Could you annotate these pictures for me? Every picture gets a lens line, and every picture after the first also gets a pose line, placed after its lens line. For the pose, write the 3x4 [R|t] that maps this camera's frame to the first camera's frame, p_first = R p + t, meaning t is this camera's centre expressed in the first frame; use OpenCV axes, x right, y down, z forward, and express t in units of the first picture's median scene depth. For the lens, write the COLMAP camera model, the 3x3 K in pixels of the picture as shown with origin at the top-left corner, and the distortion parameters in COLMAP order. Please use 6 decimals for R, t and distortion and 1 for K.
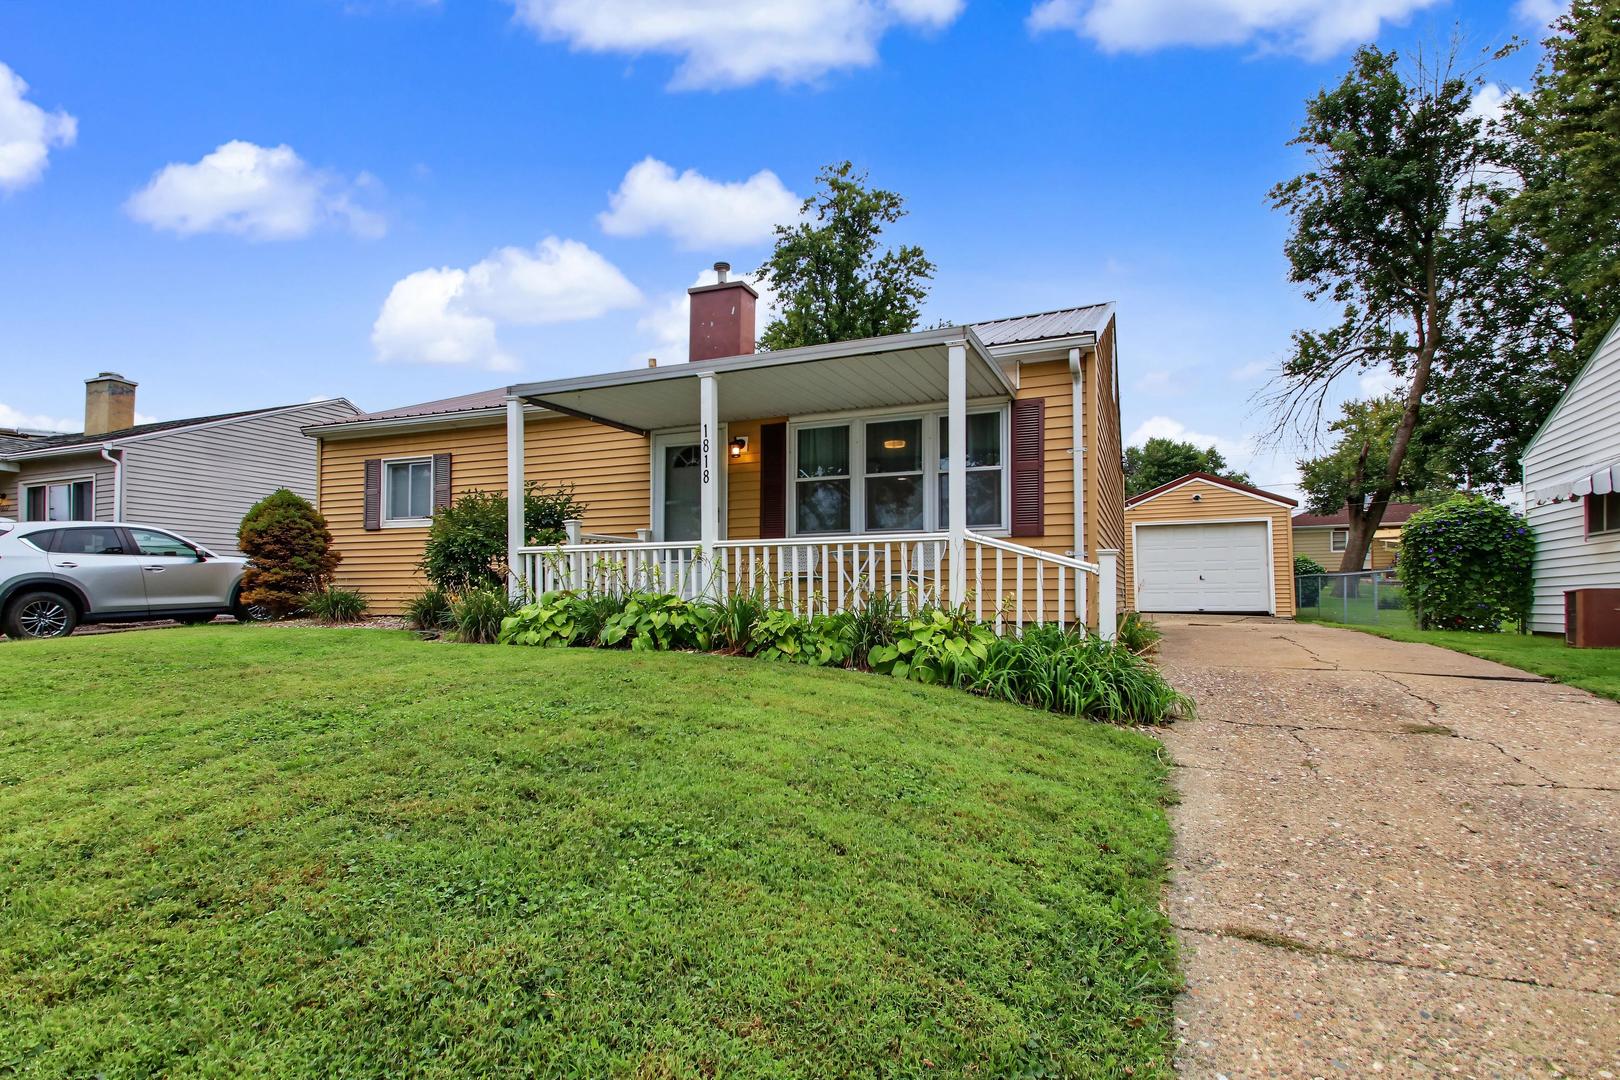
lens RADIAL K [[810.0, 0, 771.8], [0, 810.0, 548.1], [0, 0, 1]] dist [0.045440, -0.023618]
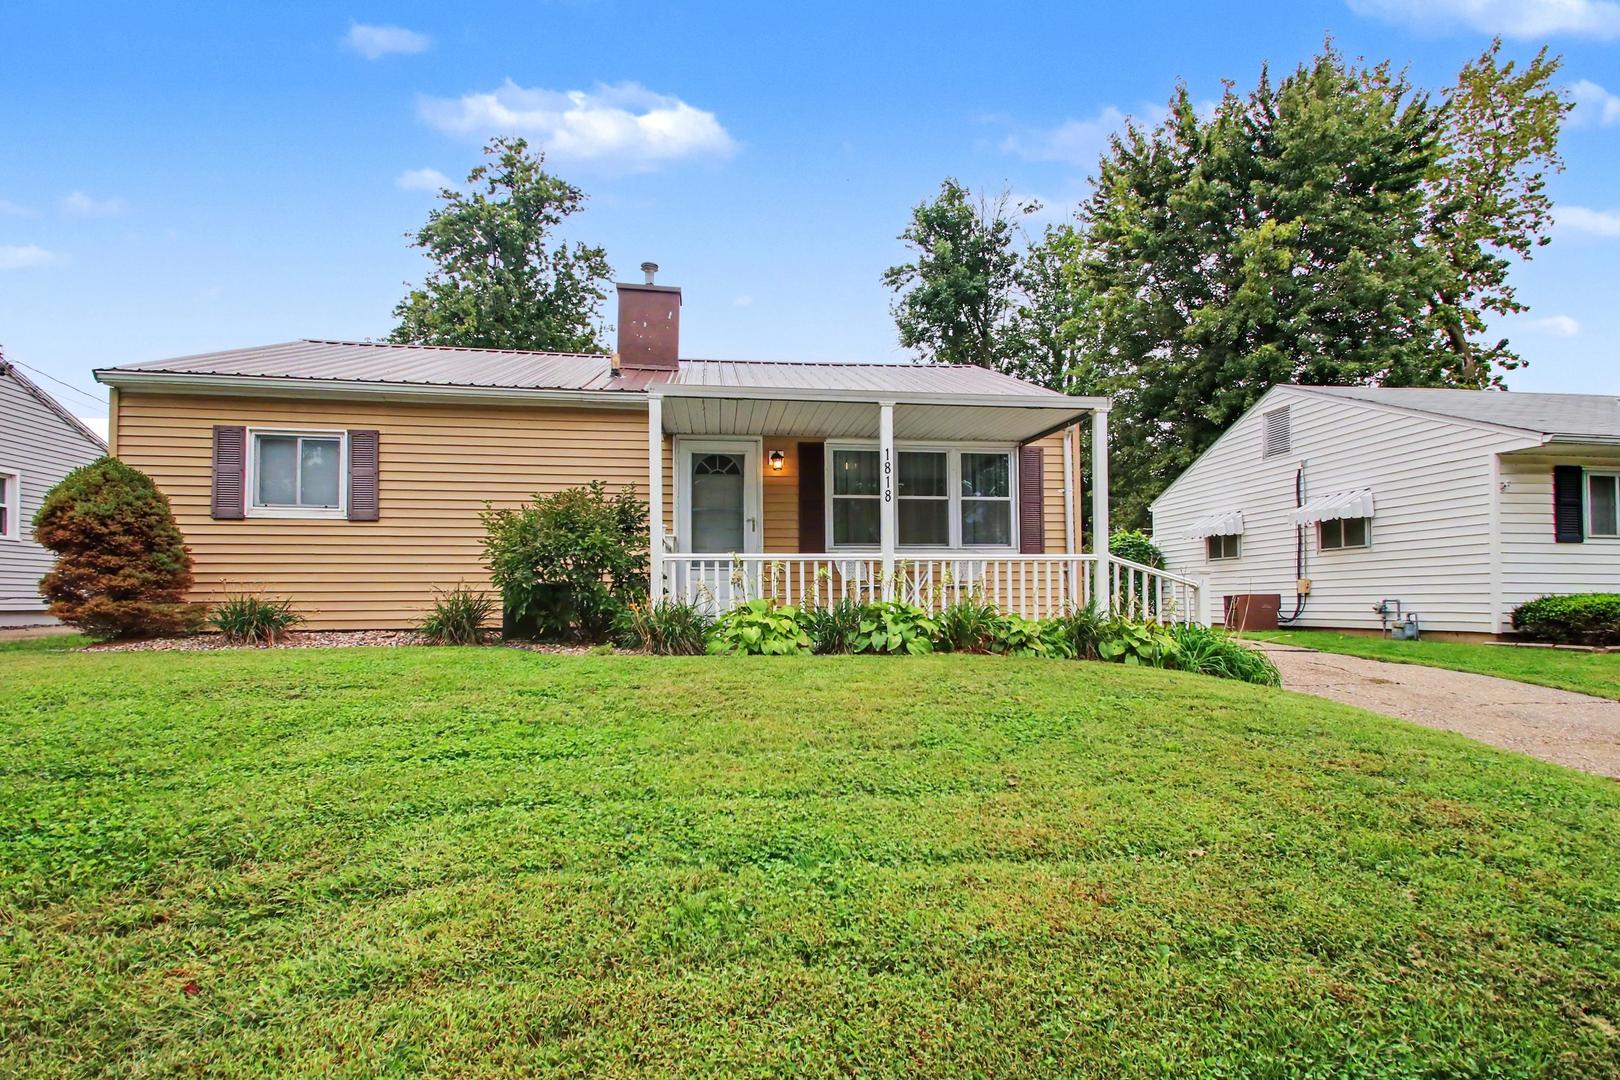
lens RADIAL K [[810.0, 0, 771.8], [0, 810.0, 548.1], [0, 0, 1]] dist [0.045440, -0.023618]
pose [[0.845137, 0.023854, 0.534017, -0.421202], [-0.026725, 0.999640, -0.002358, -0.005633], [-0.533881, -0.012279, 0.845470, 0.072602]]
